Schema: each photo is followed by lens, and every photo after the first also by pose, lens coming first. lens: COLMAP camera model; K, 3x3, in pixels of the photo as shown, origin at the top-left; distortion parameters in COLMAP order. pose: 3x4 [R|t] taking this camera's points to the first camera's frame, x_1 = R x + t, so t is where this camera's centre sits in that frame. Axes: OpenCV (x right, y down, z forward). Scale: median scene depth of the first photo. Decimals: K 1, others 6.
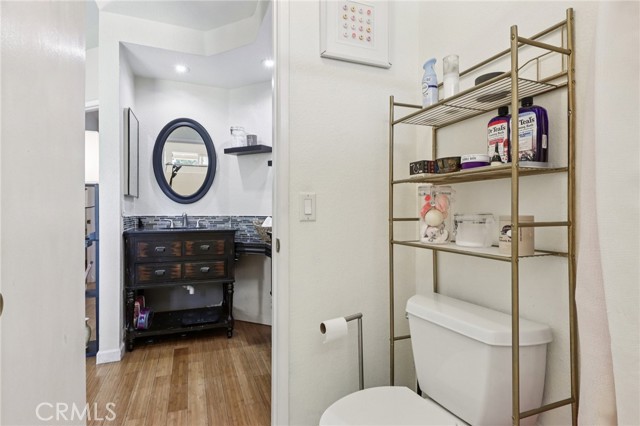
lens RADIAL K [[338.4, 0, 330.1], [0, 338.4, 219.5], [0, 0, 1]] dist [0.010022, -0.001749]
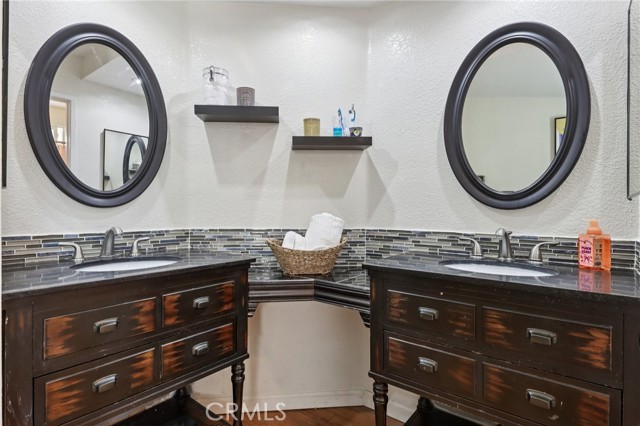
lens RADIAL K [[338.4, 0, 319.5], [0, 338.4, 211.3], [0, 0, 1]] dist [0.010022, -0.001749]
pose [[0.872033, -0.001570, 0.489444, -0.446555], [0.009977, 0.999844, -0.014570, -0.034836], [-0.489345, 0.017589, 0.871913, 0.489943]]
